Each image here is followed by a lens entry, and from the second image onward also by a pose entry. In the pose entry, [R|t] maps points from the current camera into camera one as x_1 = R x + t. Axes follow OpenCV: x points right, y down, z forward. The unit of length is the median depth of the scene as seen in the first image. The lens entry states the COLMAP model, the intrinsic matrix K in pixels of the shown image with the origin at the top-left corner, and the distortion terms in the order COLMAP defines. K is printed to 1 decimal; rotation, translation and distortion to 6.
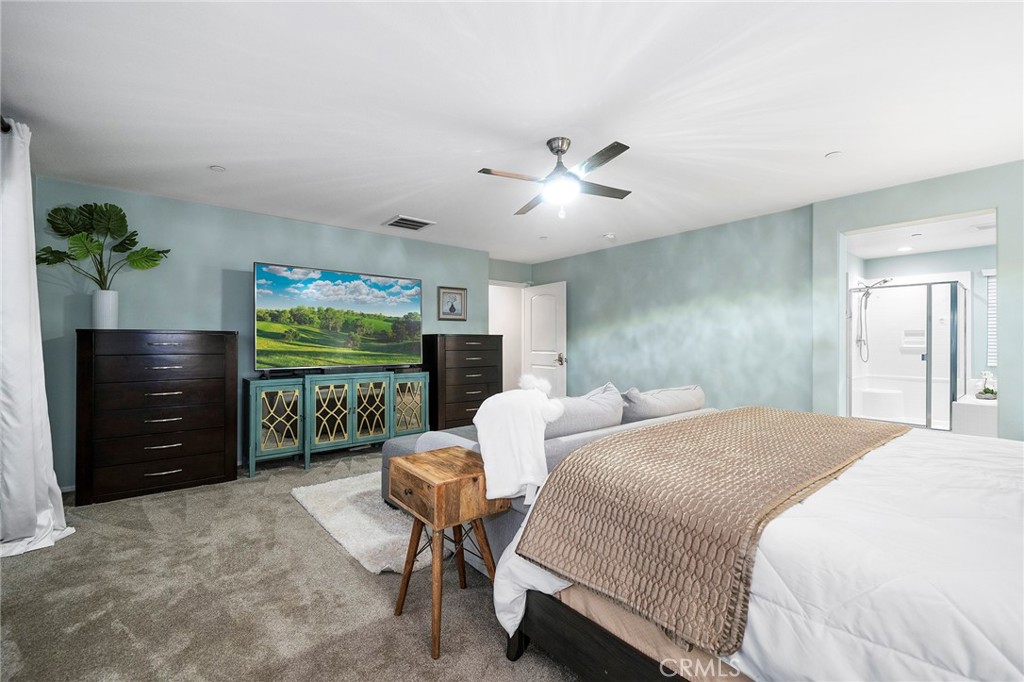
lens RADIAL K [[437.8, 0, 504.2], [0, 437.8, 339.5], [0, 0, 1]] dist [-0.001609, 0.000636]
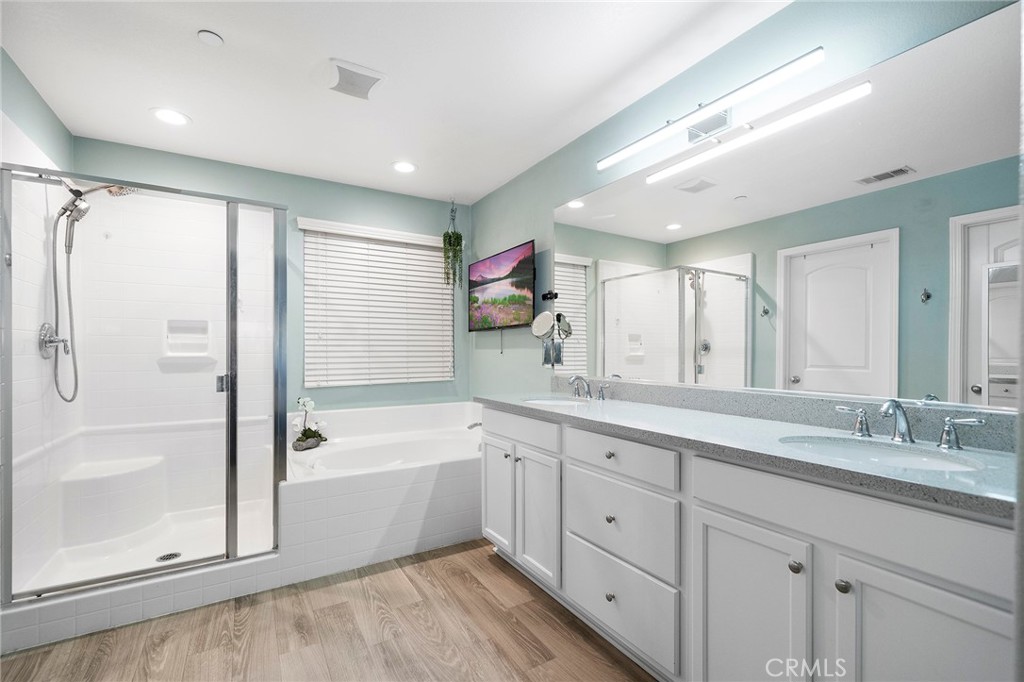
lens RADIAL K [[437.8, 0, 504.2], [0, 437.8, 346.8], [0, 0, 1]] dist [-0.001609, 0.000636]
pose [[0.151031, -0.001117, 0.988528, 0.583402], [0.001984, 0.999998, 0.000827, 0.007522], [-0.988527, 0.001836, 0.151033, 0.659799]]
